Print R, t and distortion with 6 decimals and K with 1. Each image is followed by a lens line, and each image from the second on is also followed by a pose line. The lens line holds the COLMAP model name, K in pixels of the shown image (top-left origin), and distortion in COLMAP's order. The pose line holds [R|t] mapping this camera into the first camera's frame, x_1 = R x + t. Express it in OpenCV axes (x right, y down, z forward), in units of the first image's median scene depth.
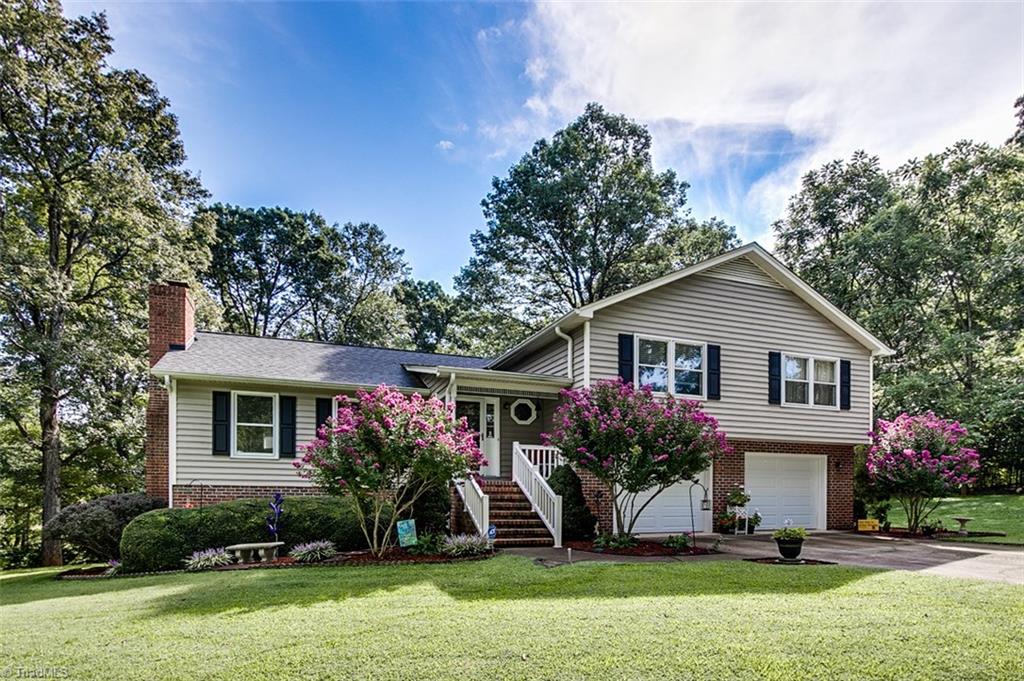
lens RADIAL K [[503.4, 0, 512.1], [0, 503.4, 315.9], [0, 0, 1]] dist [-0.004210, -0.000627]
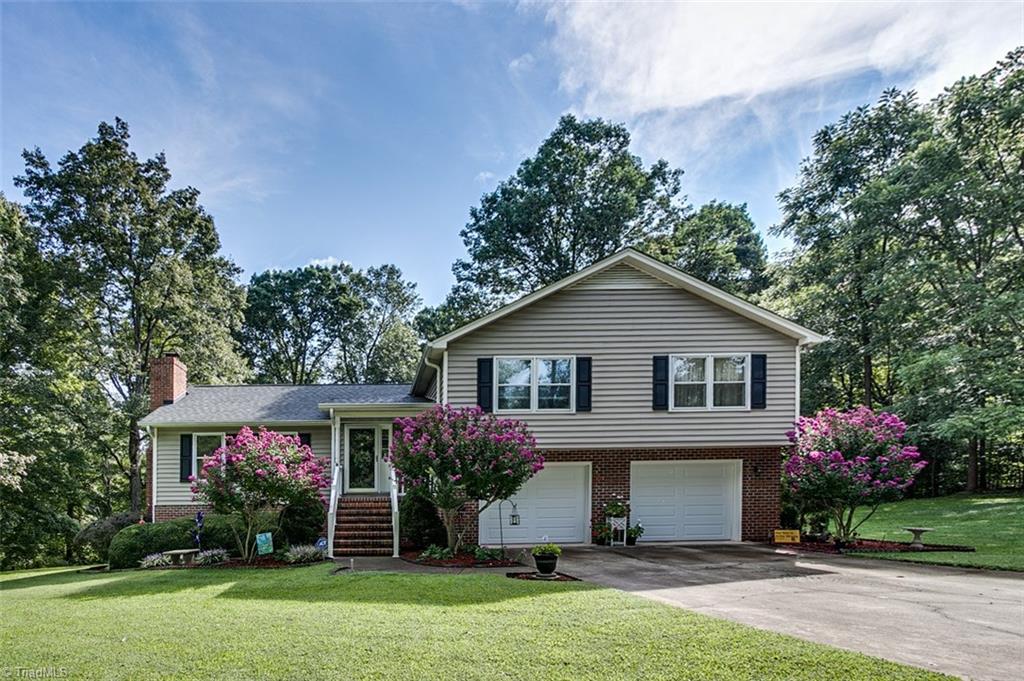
lens RADIAL K [[499.3, 0, 511.2], [0, 499.3, 298.7], [0, 0, 1]] dist [-0.005202, -0.000373]
pose [[0.945318, -0.134729, -0.297021, 0.539392], [0.126621, 0.990862, -0.046463, -0.029060], [0.300567, 0.006313, 0.953740, -0.012288]]
